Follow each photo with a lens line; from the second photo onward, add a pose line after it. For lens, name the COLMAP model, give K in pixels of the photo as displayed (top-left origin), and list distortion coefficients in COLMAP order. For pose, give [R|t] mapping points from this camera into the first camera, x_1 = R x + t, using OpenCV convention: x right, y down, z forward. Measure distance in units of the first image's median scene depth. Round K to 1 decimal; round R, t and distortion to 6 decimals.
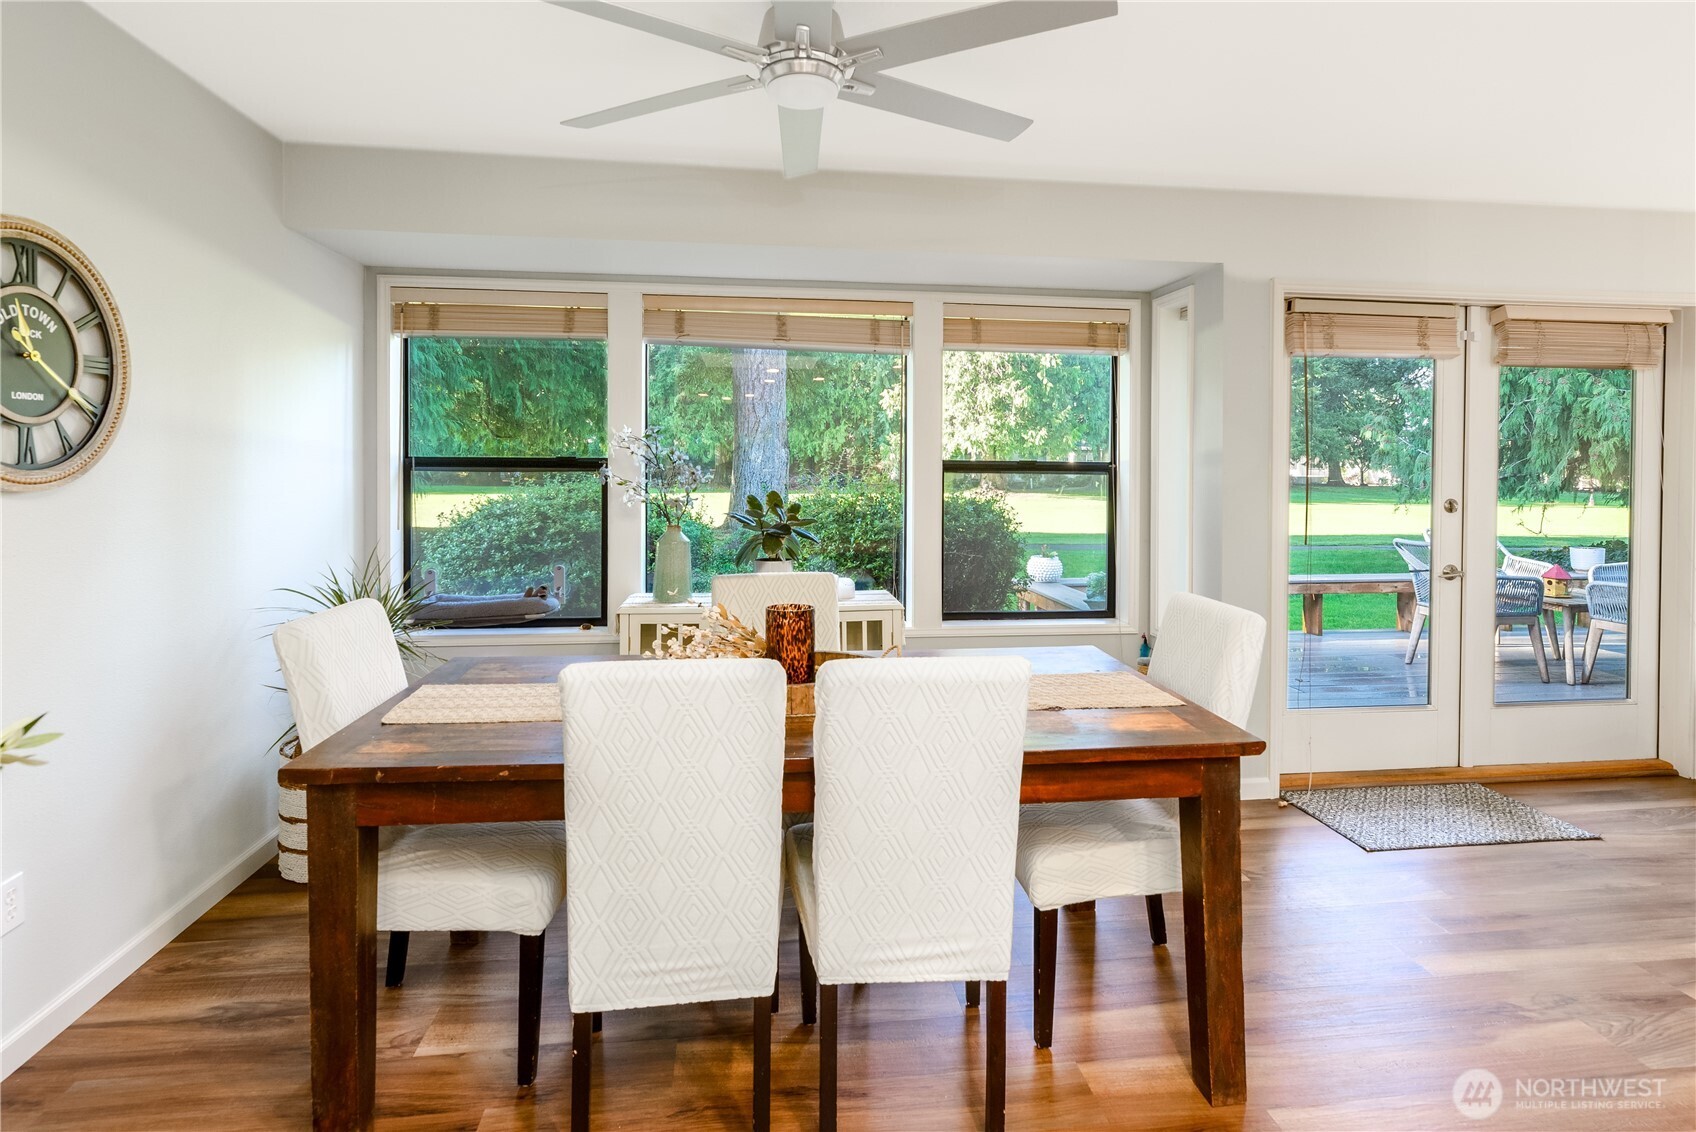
lens RADIAL K [[833.6, 0, 848.6], [0, 833.6, 472.8], [0, 0, 1]] dist [-0.001627, 0.000223]
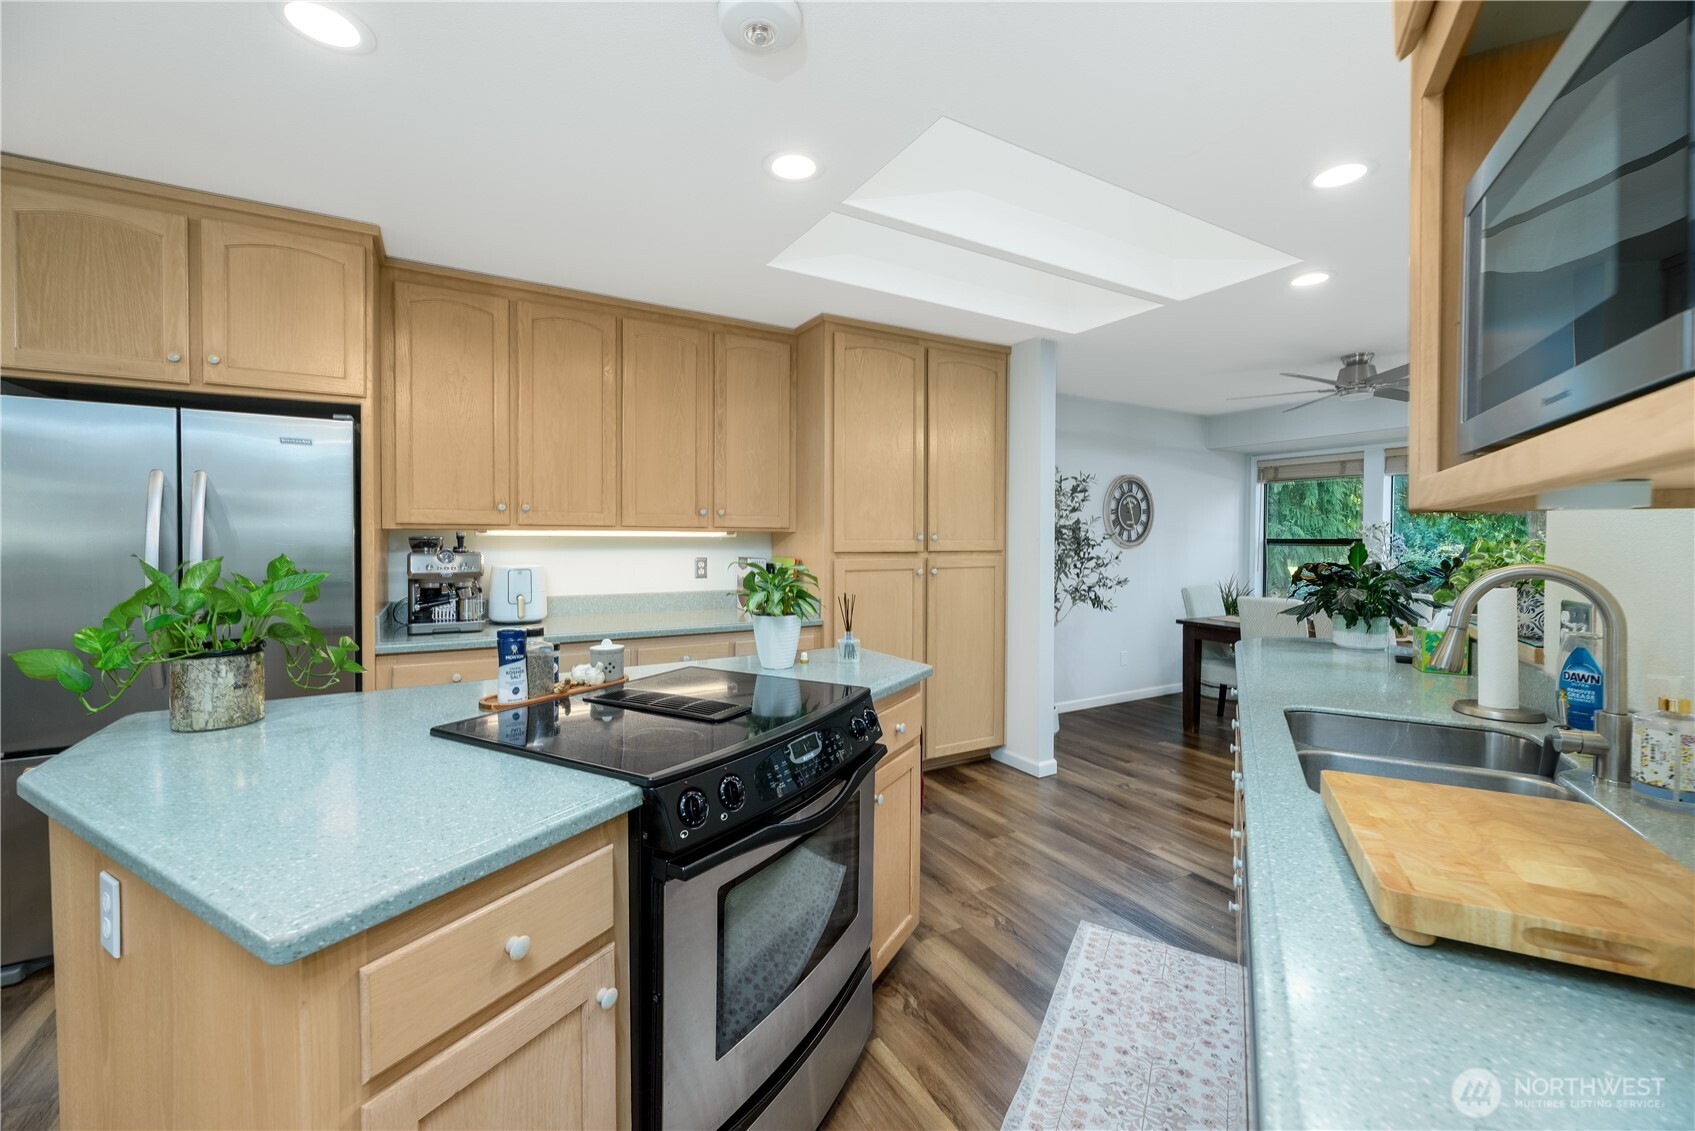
lens RADIAL K [[698.3, 0, 848.6], [0, 698.3, 546.6], [0, 0, 1]] dist [-0.000150, -0.000028]
pose [[0.403783, 0.001765, -0.914853, 0.695456], [-0.013481, 0.999901, -0.004021, 0.024904], [0.914756, 0.013957, 0.403767, -0.720403]]
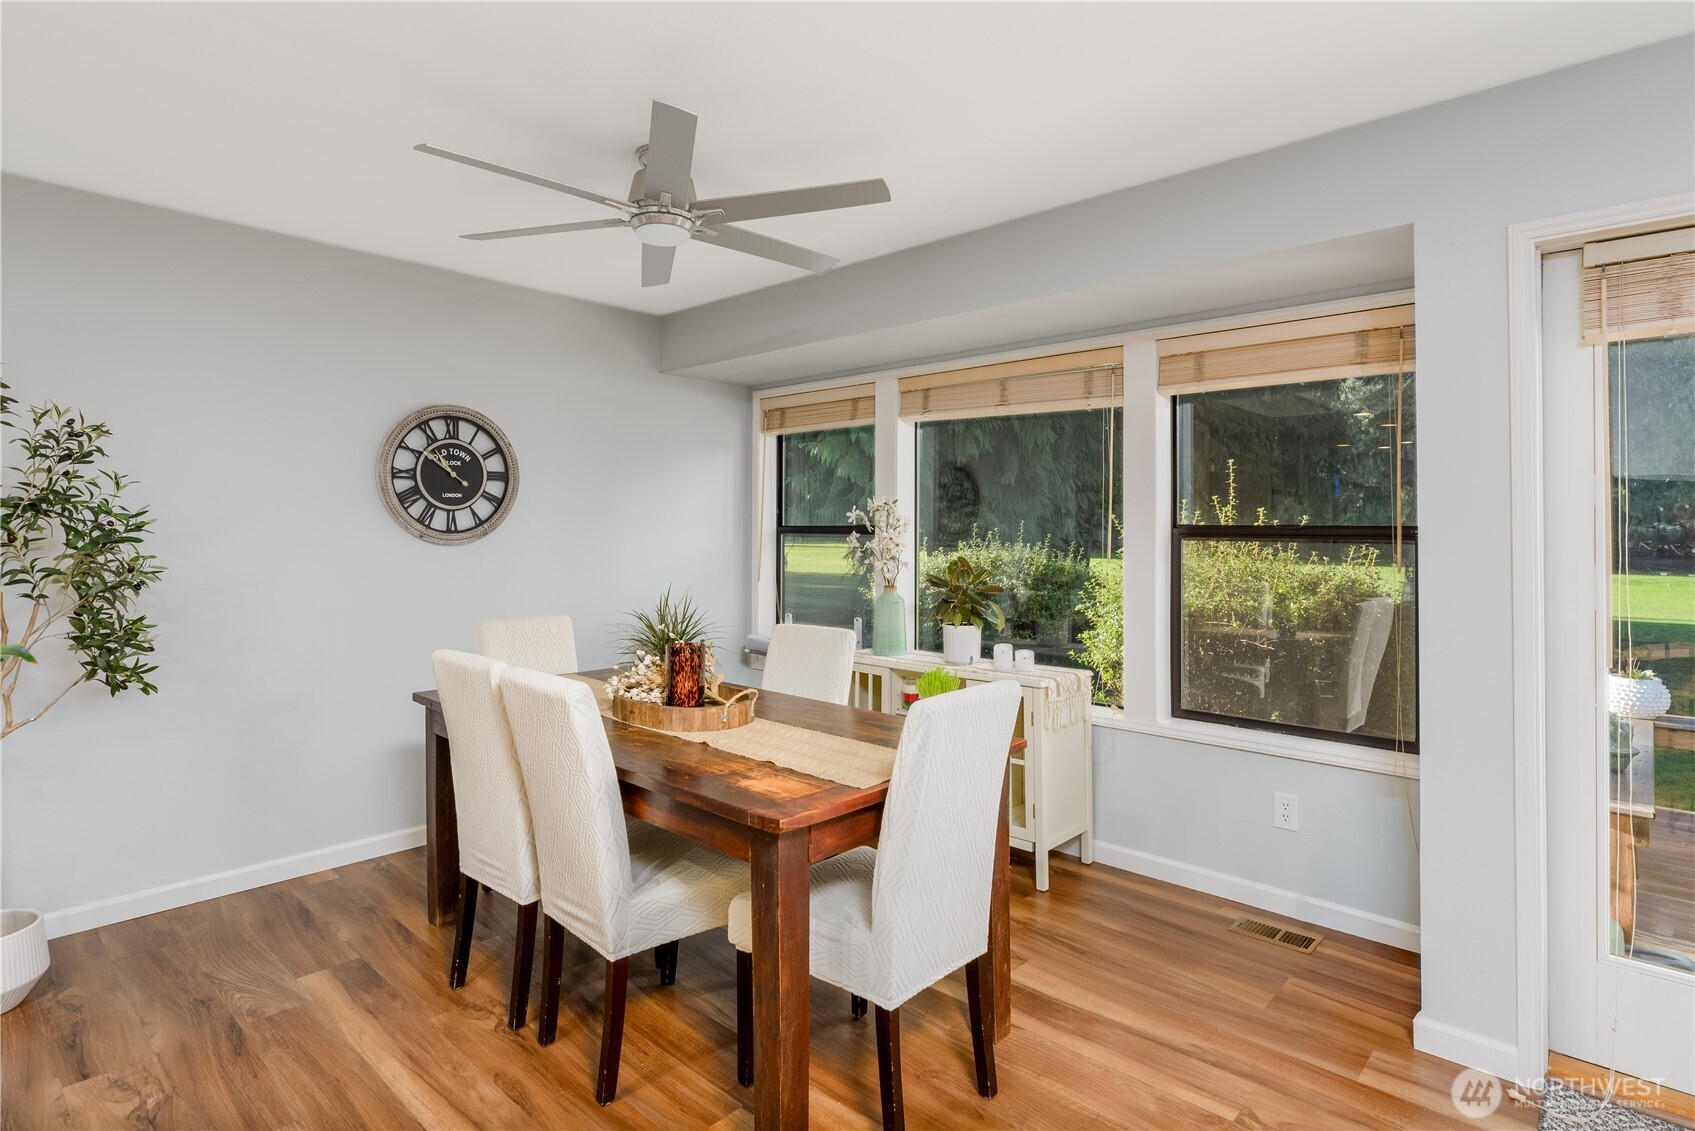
lens RADIAL K [[881.9, 0, 846.5], [0, 881.9, 520.0], [0, 0, 1]] dist [-0.001191, -0.000413]
pose [[0.648379, -0.012029, -0.761222, 0.606969], [-0.008737, 0.999692, -0.023239, 0.003979], [0.761267, 0.021719, 0.648074, 0.182604]]
